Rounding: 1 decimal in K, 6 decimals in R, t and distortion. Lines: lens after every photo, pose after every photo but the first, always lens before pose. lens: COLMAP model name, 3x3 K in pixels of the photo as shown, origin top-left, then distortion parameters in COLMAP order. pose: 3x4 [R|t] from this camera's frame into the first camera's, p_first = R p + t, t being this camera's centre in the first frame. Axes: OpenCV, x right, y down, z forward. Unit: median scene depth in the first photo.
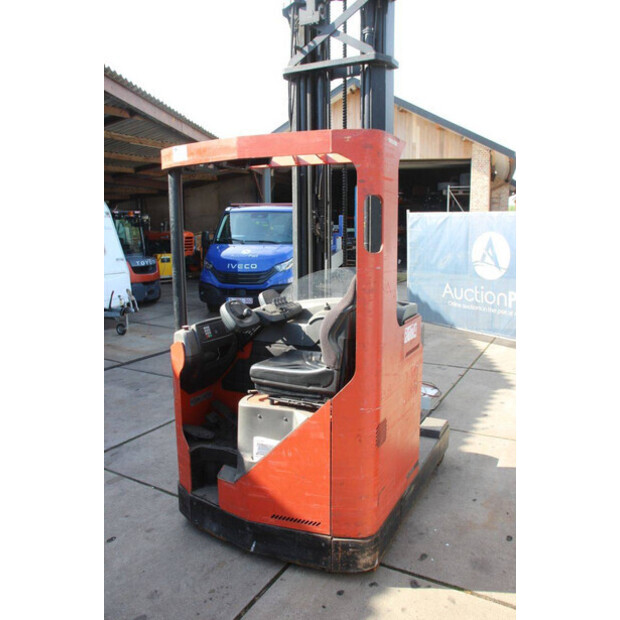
lens RADIAL K [[513.2, 0, 310.0], [0, 513.2, 310.0], [0, 0, 1]] dist [-0.170769, 0.146964]
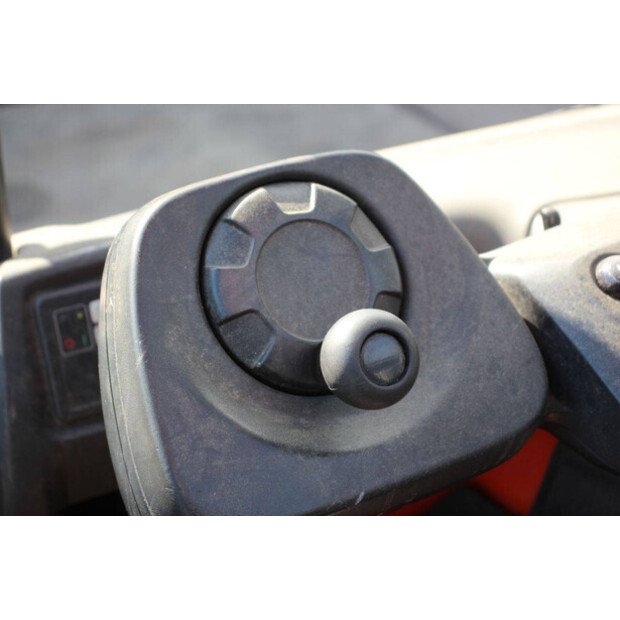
lens RADIAL K [[1451.9, 0, 310.0], [0, 1451.9, 310.0], [0, 0, 1]] dist [0.323333, 0.350308]
pose [[0.858256, 0.261096, -0.441843, -0.020399], [-0.096266, 0.927539, 0.361114, -0.091649], [0.504112, -0.267394, 0.821201, 0.775935]]
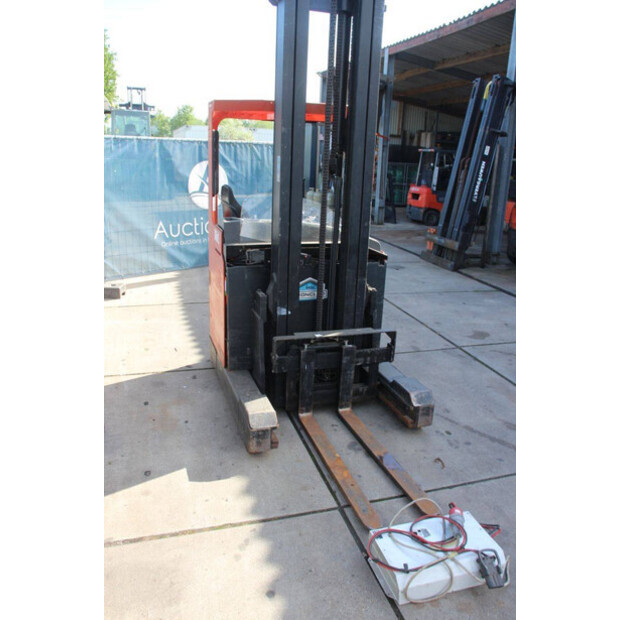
lens RADIAL K [[513.2, 0, 310.0], [0, 513.2, 310.0], [0, 0, 1]] dist [-0.170769, 0.146964]
pose [[-0.687067, 0.193972, -0.700224, 1.009017], [-0.153211, 0.903363, 0.400577, -0.359423], [0.710257, 0.382506, -0.590952, 2.033948]]
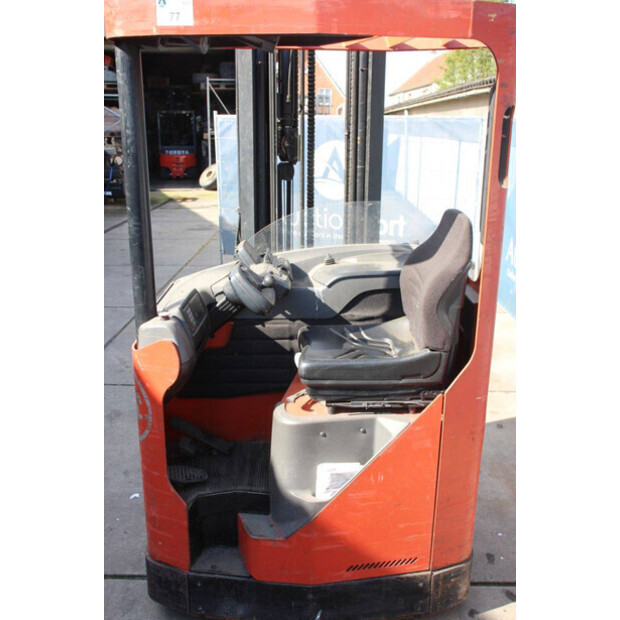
lens RADIAL K [[623.2, 0, 310.0], [0, 623.2, 310.0], [0, 0, 1]] dist [-0.107729, 0.182666]
pose [[0.879536, -0.122466, 0.459803, -0.437284], [0.065099, 0.988196, 0.138674, -0.064382], [-0.471358, -0.092036, 0.877126, 0.277176]]
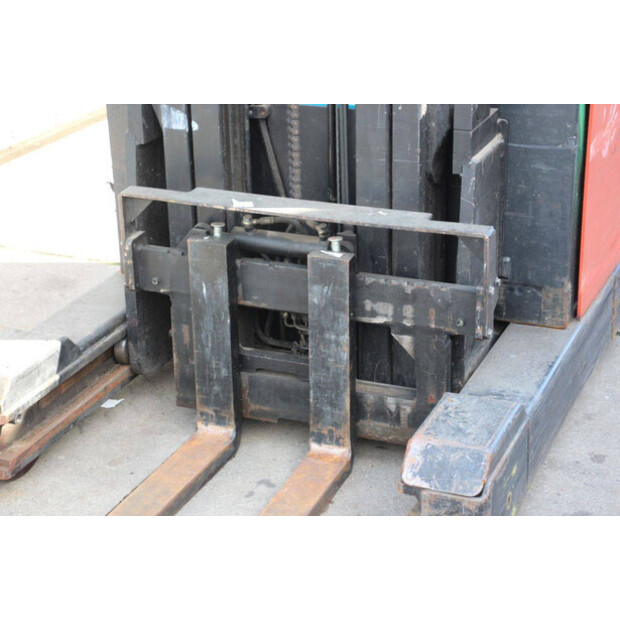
lens RADIAL K [[1451.9, 0, 310.0], [0, 1451.9, 310.0], [0, 0, 1]] dist [0.323333, 0.350308]
pose [[-0.994056, 0.064934, -0.087391, 0.187708], [0.009127, 0.849551, 0.527428, -0.361500], [0.108491, 0.523495, -0.845093, 2.393908]]
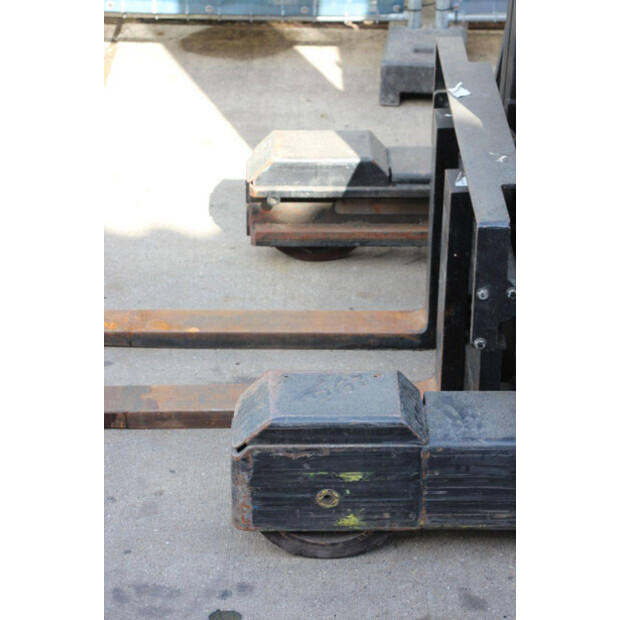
lens RADIAL K [[1451.9, 0, 310.0], [0, 1451.9, 310.0], [0, 0, 1]] dist [0.323333, 0.350308]
pose [[-0.486445, -0.434629, 0.757938, -0.687384], [0.144684, 0.815443, 0.560463, -0.287630], [-0.861649, 0.382296, -0.333784, 1.841527]]
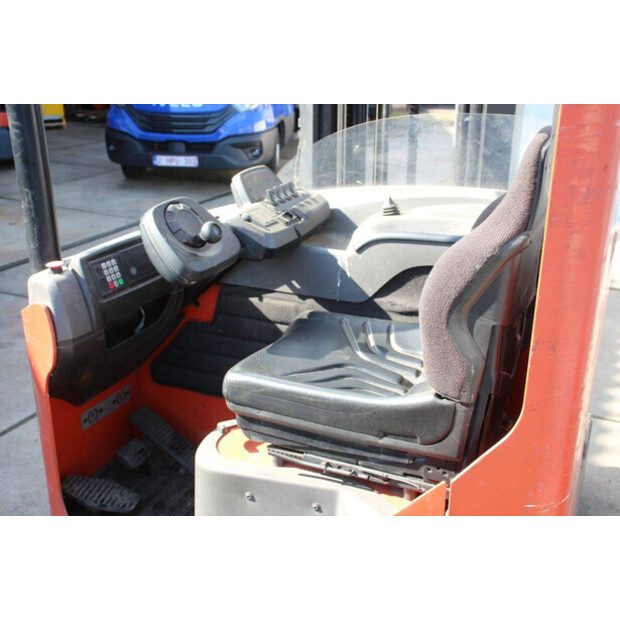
lens RADIAL K [[712.8, 0, 310.0], [0, 712.8, 310.0], [0, 0, 1]] dist [-0.011045, 0.019649]
pose [[0.998705, -0.009107, 0.050055, -0.072583], [-0.001018, 0.980074, 0.198632, -0.044898], [-0.050867, -0.198425, 0.978795, 0.437088]]
